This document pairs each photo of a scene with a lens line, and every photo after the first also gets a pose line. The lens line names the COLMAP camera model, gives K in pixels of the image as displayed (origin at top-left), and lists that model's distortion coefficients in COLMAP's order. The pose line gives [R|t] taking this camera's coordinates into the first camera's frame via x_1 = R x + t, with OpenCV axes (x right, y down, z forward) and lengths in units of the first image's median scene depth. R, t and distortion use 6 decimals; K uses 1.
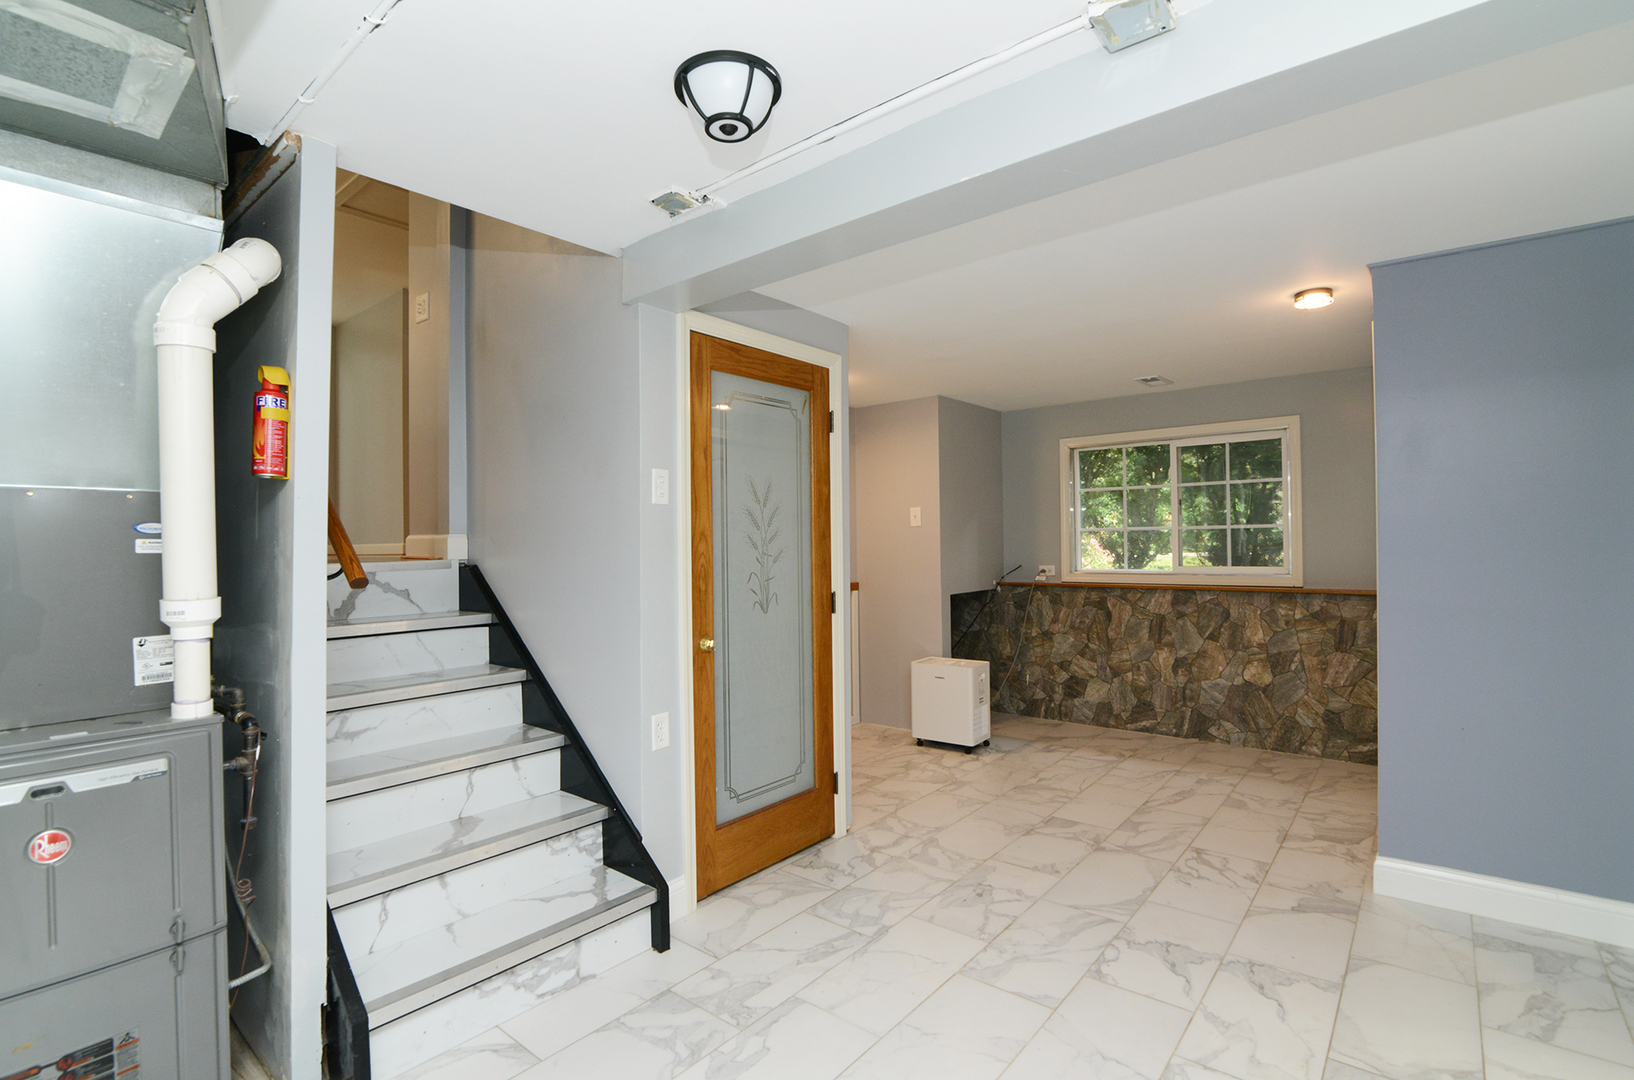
lens RADIAL K [[765.3, 0, 810.3], [0, 765.3, 540.8], [0, 0, 1]] dist [-0.019718, 0.000510]
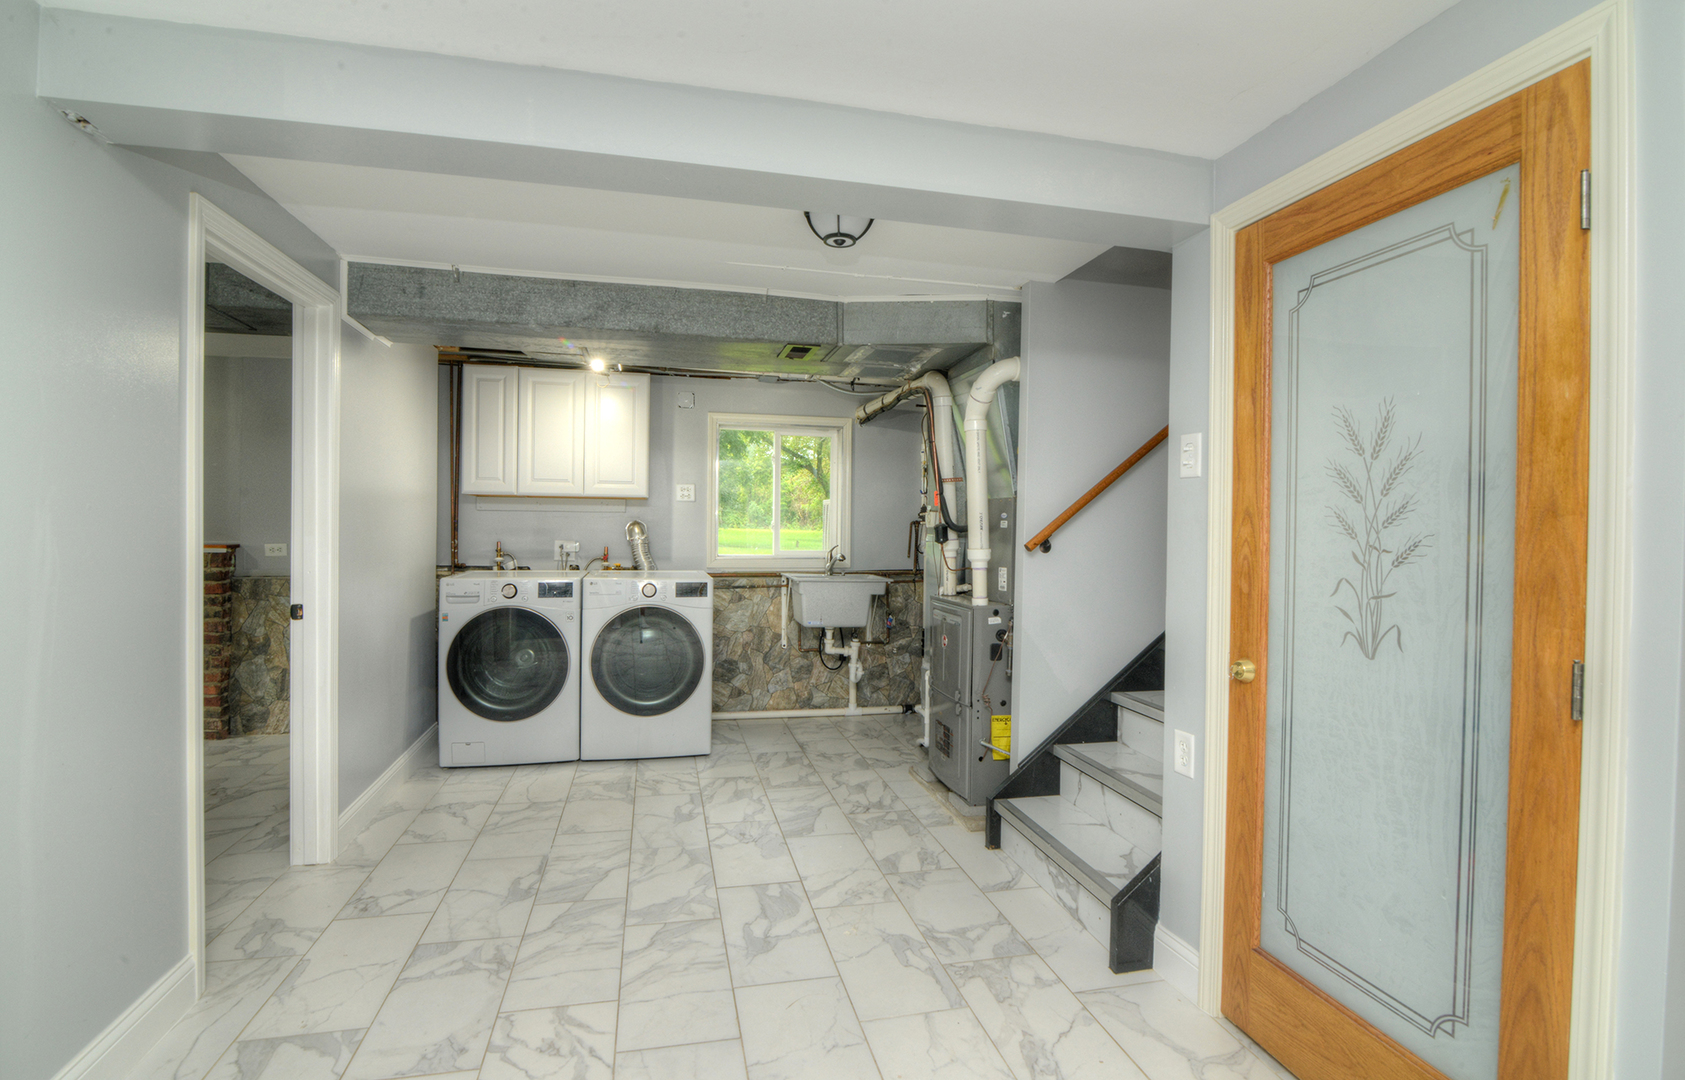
lens RADIAL K [[785.6, 0, 834.7], [0, 785.6, 533.8], [0, 0, 1]] dist [-0.020848, -0.000181]
pose [[-0.607411, 0.011520, -0.794304, 0.522923], [-0.001762, 0.999873, 0.015849, -0.000139], [0.794386, 0.011026, -0.607314, 0.904871]]
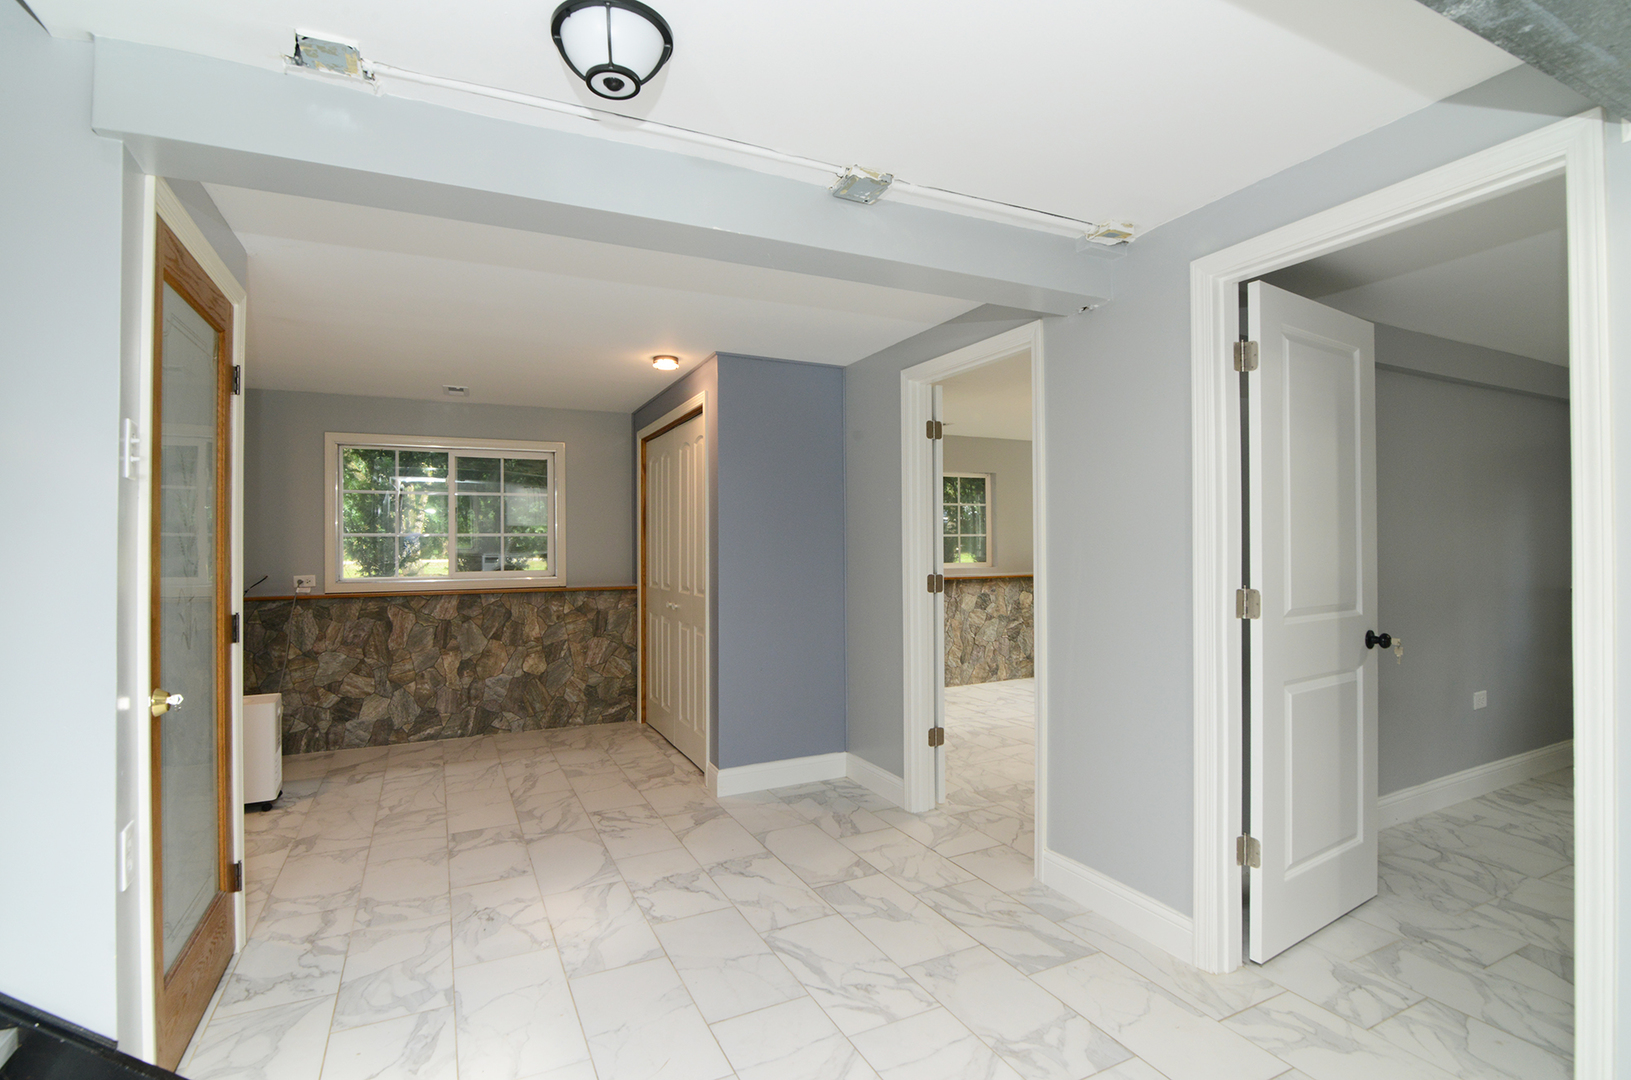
lens RADIAL K [[771.0, 0, 811.2], [0, 771.0, 538.9], [0, 0, 1]] dist [-0.019763, 0.000514]
pose [[0.412130, 0.014674, 0.911007, -0.389740], [-0.001654, 0.999881, -0.015358, 0.005480], [-0.911124, 0.004823, 0.412105, 0.195224]]
